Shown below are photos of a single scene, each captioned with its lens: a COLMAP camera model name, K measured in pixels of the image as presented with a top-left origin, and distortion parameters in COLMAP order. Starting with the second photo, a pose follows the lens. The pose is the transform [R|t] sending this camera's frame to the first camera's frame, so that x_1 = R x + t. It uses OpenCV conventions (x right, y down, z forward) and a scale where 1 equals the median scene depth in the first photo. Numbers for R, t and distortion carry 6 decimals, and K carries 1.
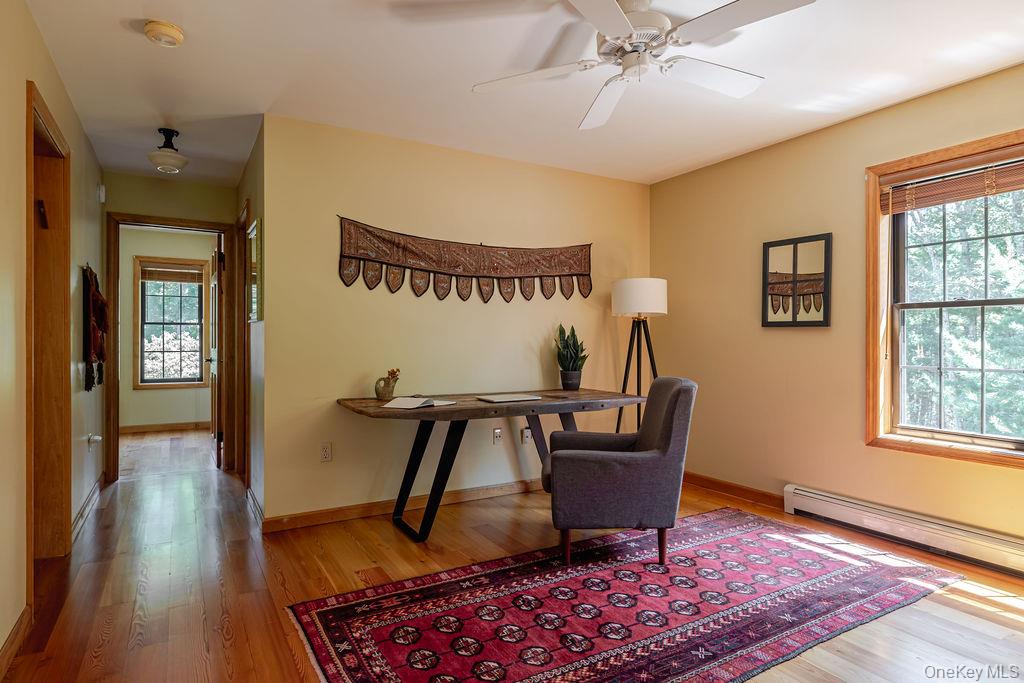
lens RADIAL K [[577.7, 0, 513.7], [0, 577.7, 339.7], [0, 0, 1]] dist [0.006737, 0.000687]
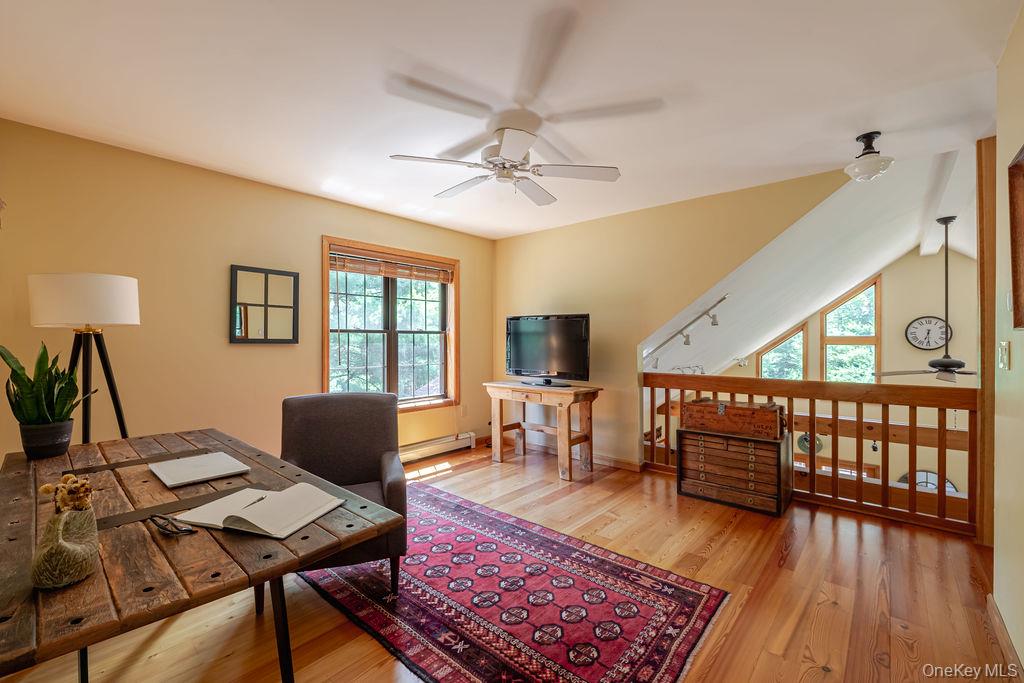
lens RADIAL K [[432.4, 0, 513.4], [0, 432.4, 339.4], [0, 0, 1]] dist [-0.005125, -0.000224]
pose [[-0.317015, -0.002732, 0.948417, -0.705857], [0.004121, 0.999982, 0.004258, -0.044327], [-0.948412, 0.005259, -0.316998, 1.097407]]
